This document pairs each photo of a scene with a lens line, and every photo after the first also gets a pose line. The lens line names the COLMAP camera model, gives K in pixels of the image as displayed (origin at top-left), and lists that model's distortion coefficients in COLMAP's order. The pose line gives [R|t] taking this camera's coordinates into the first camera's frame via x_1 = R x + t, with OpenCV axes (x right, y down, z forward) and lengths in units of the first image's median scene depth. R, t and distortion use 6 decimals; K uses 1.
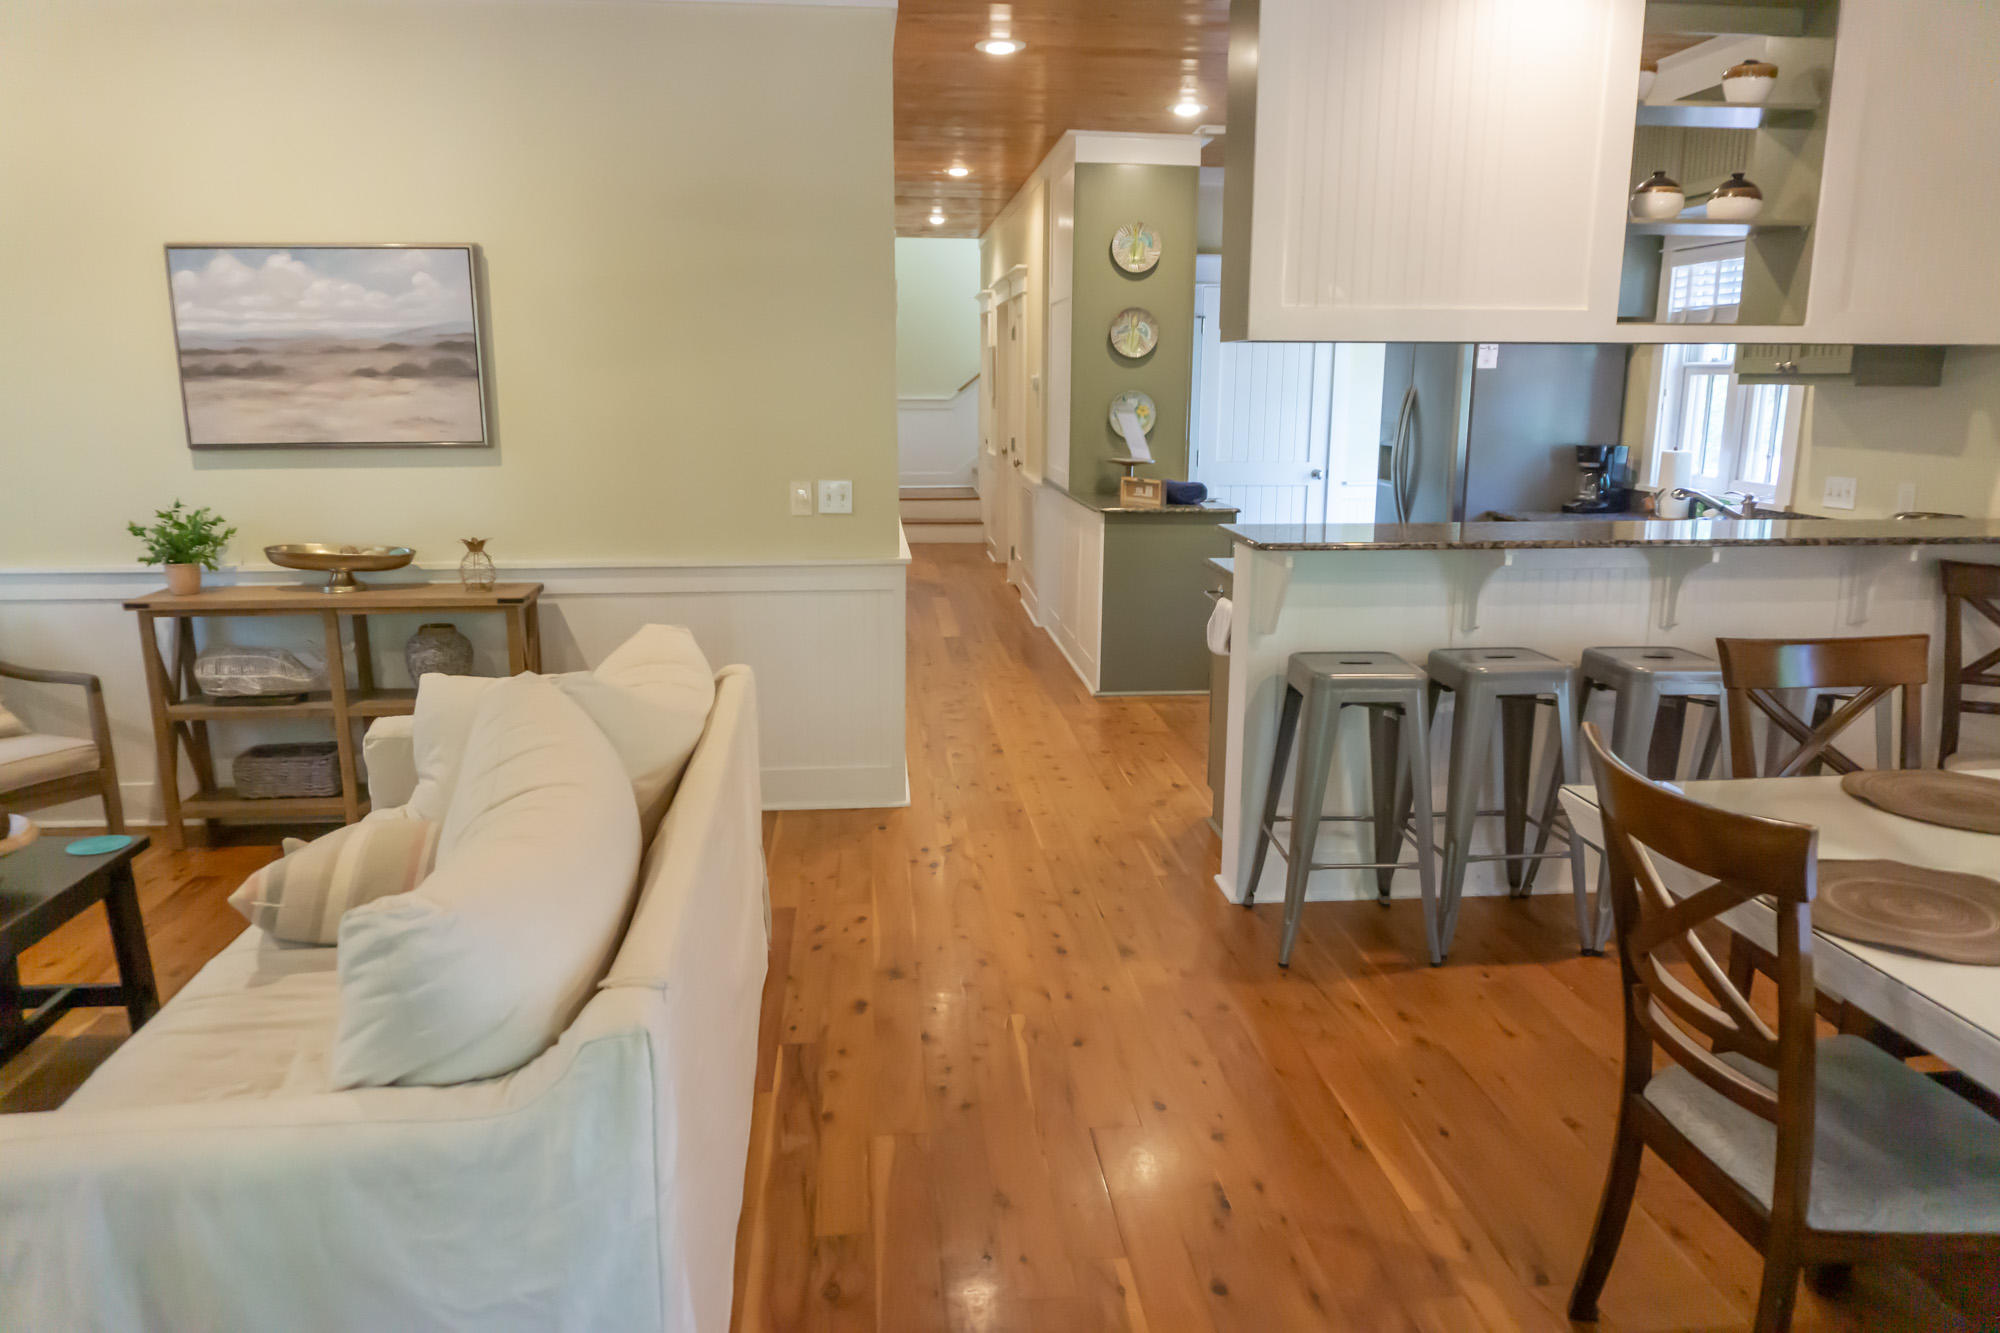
lens RADIAL K [[1331.1, 0, 1003.4], [0, 1331.1, 670.3], [0, 0, 1]] dist [-0.018506, -0.006497]
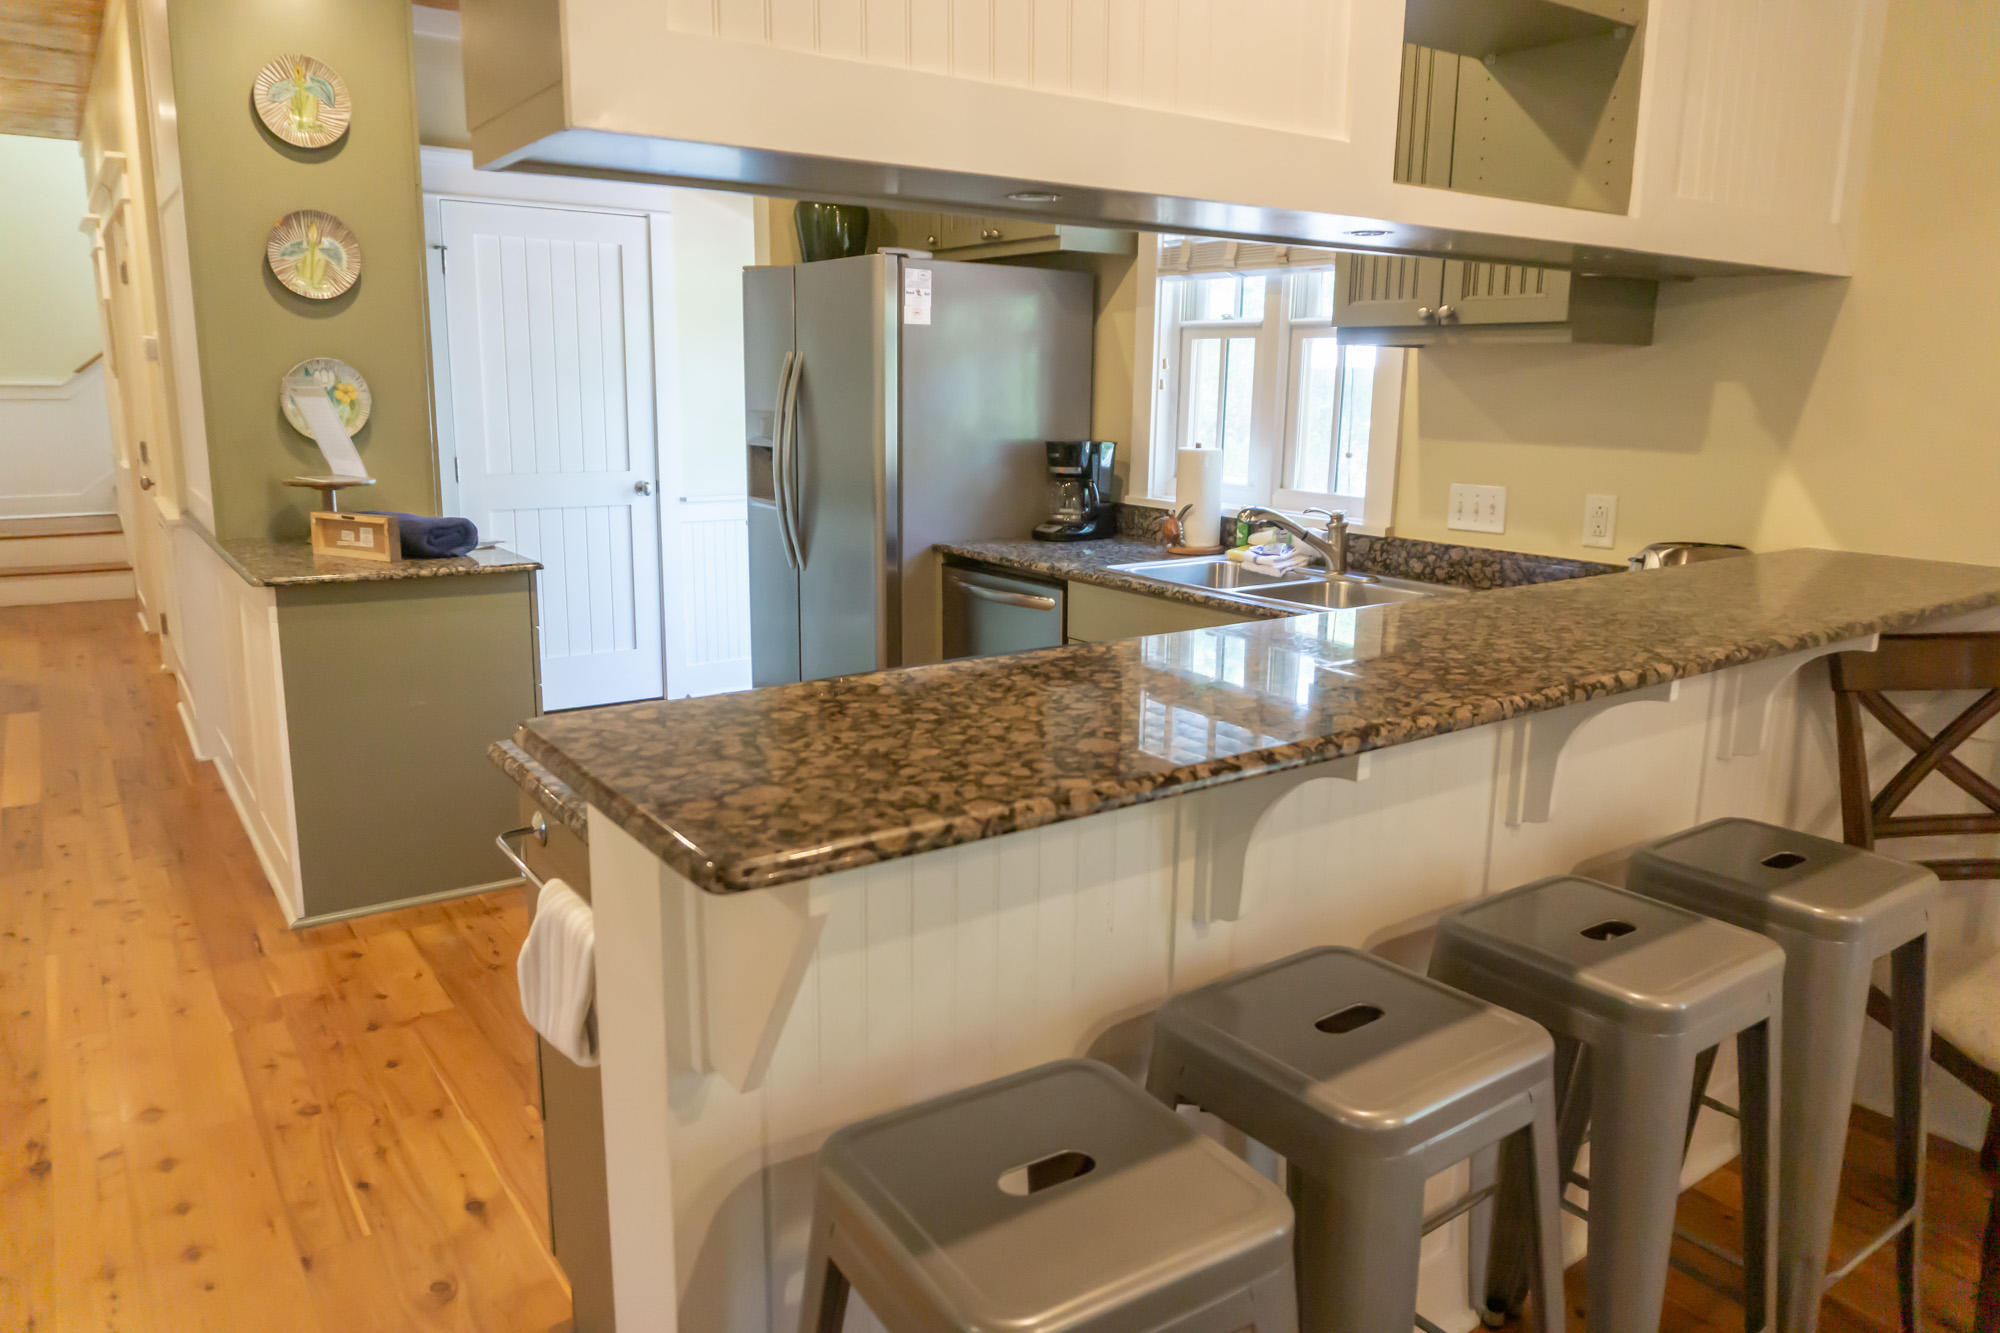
lens RADIAL K [[1331.1, 0, 993.2], [0, 1331.1, 668.4], [0, 0, 1]] dist [-0.018506, -0.006497]
pose [[0.867930, -0.095644, 0.487391, 0.090746], [0.094698, 0.995149, 0.026650, -0.102866], [-0.487576, 0.023024, 0.872777, 0.578479]]
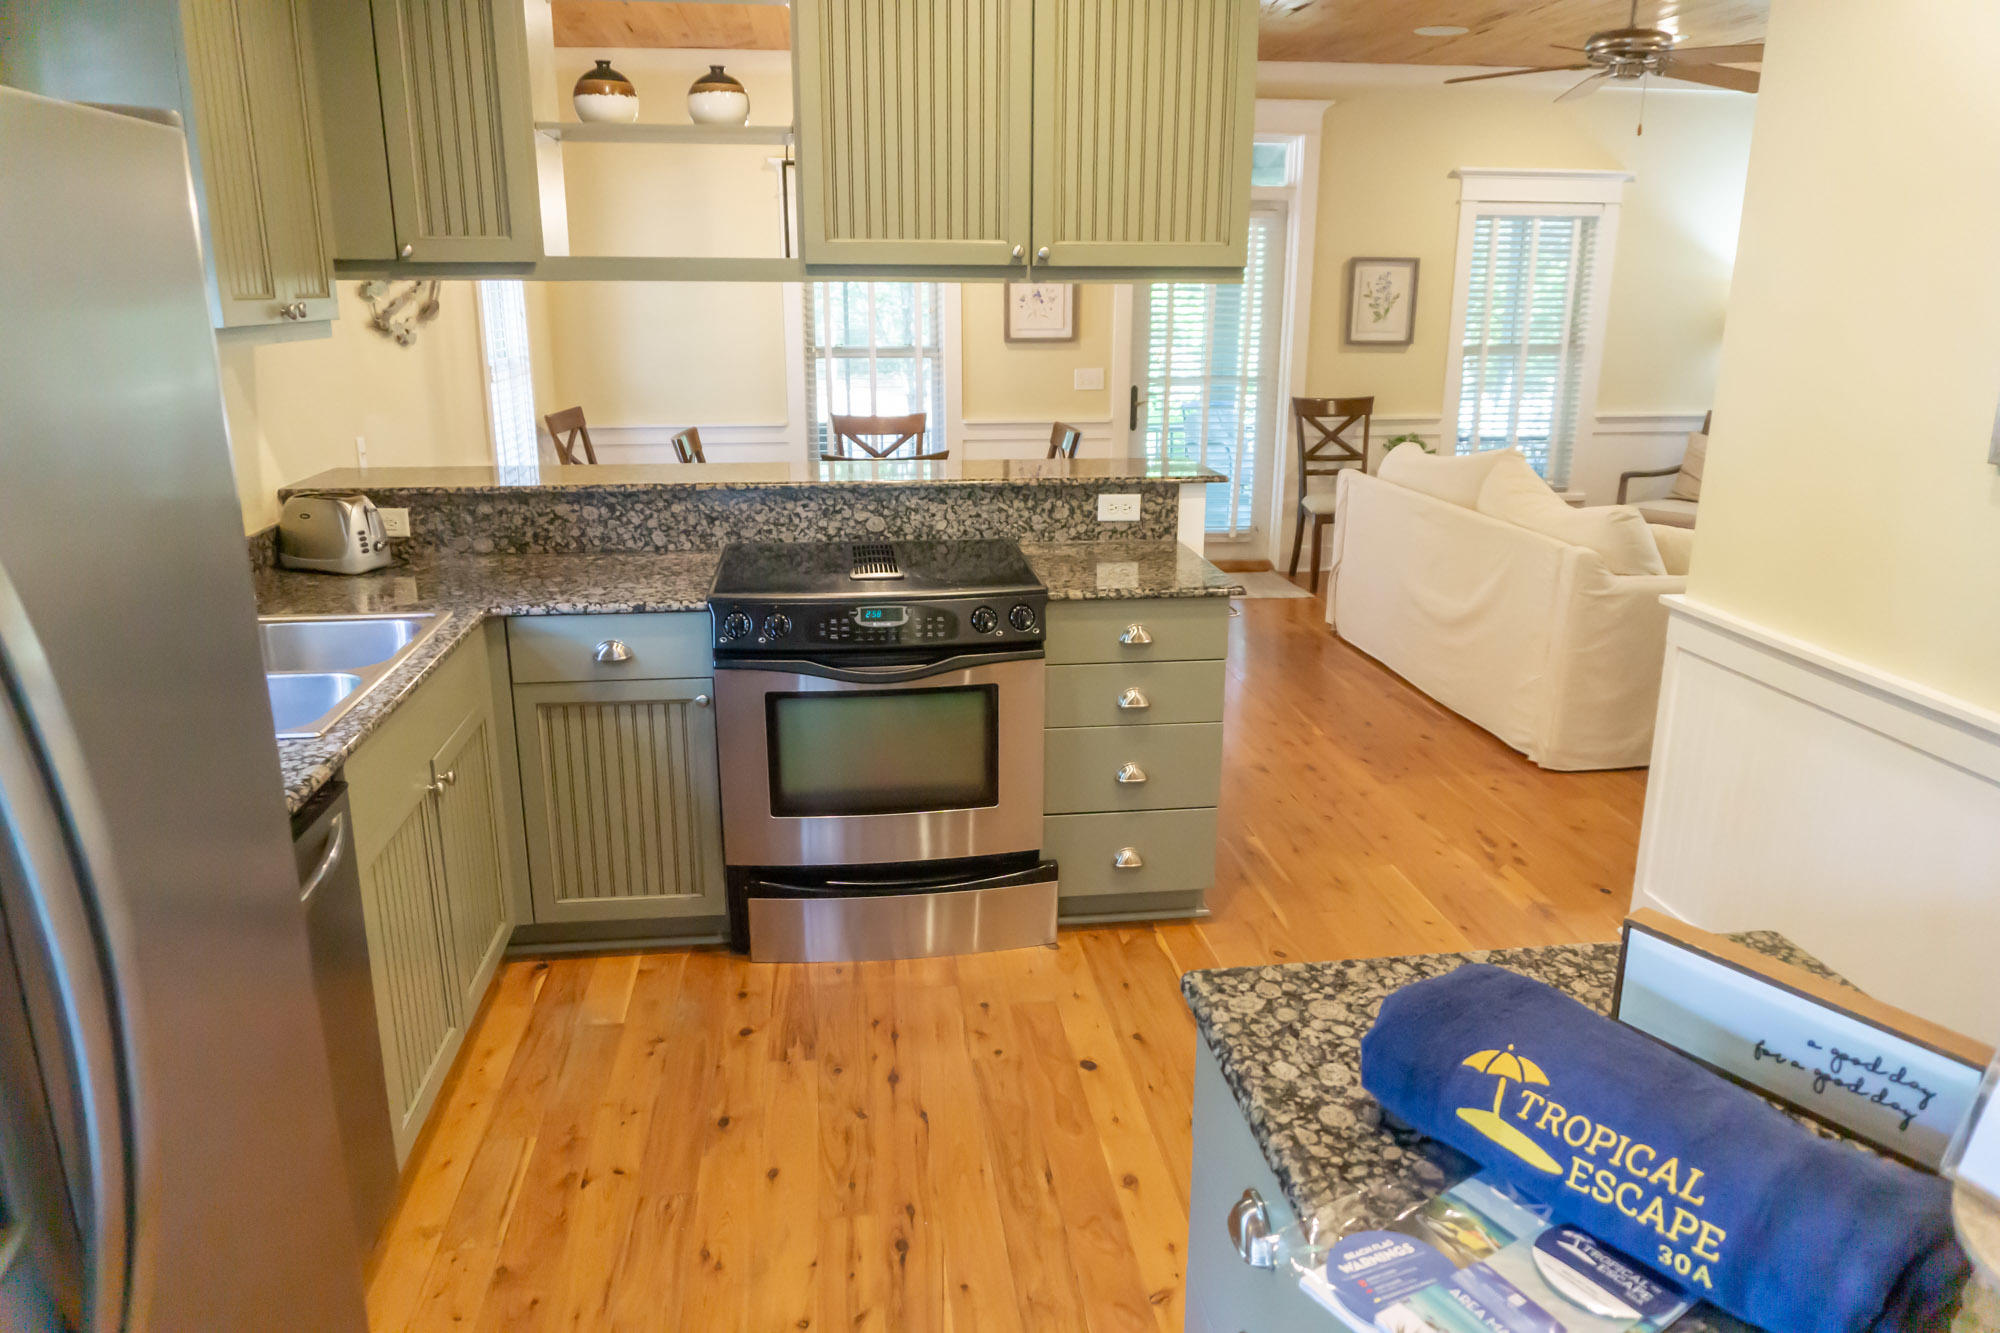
lens RADIAL K [[1331.1, 0, 997.5], [0, 1331.1, 660.2], [0, 0, 1]] dist [-0.018506, -0.006497]
pose [[-0.999625, 0.000775, -0.027385, 0.306903], [-0.012240, 0.881643, 0.471758, -0.386110], [0.024509, 0.471917, -0.881303, 1.650046]]
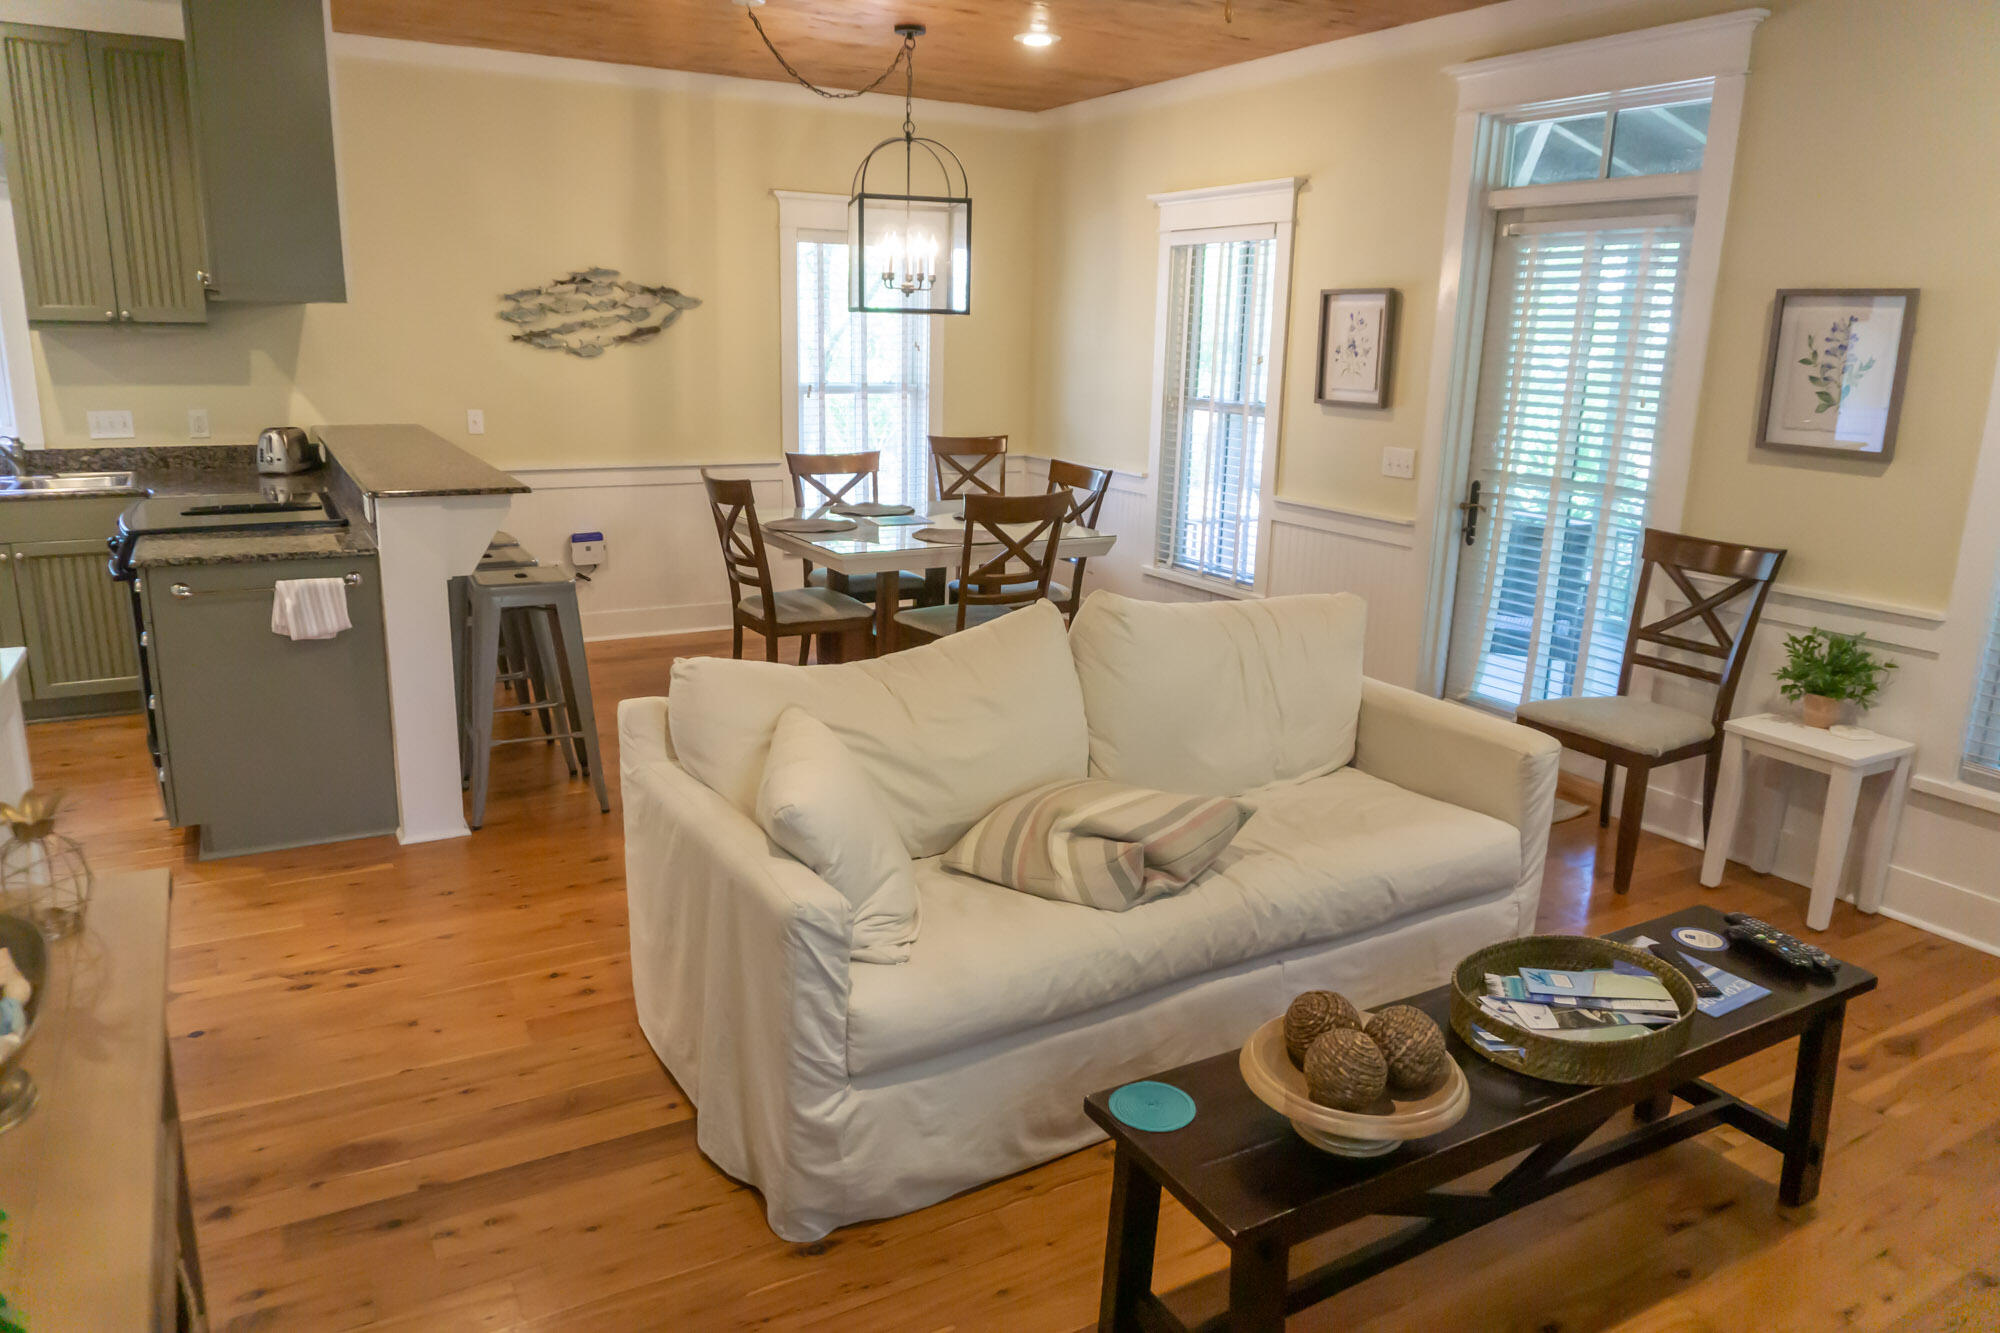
lens RADIAL K [[1331.1, 0, 1000.3], [0, 1331.1, 668.1], [0, 0, 1]] dist [-0.018506, -0.006497]
pose [[-0.410402, -0.238037, 0.880289, -0.791513], [0.168558, 0.928894, 0.329763, -0.200596], [-0.896191, 0.283715, -0.341097, 0.822363]]
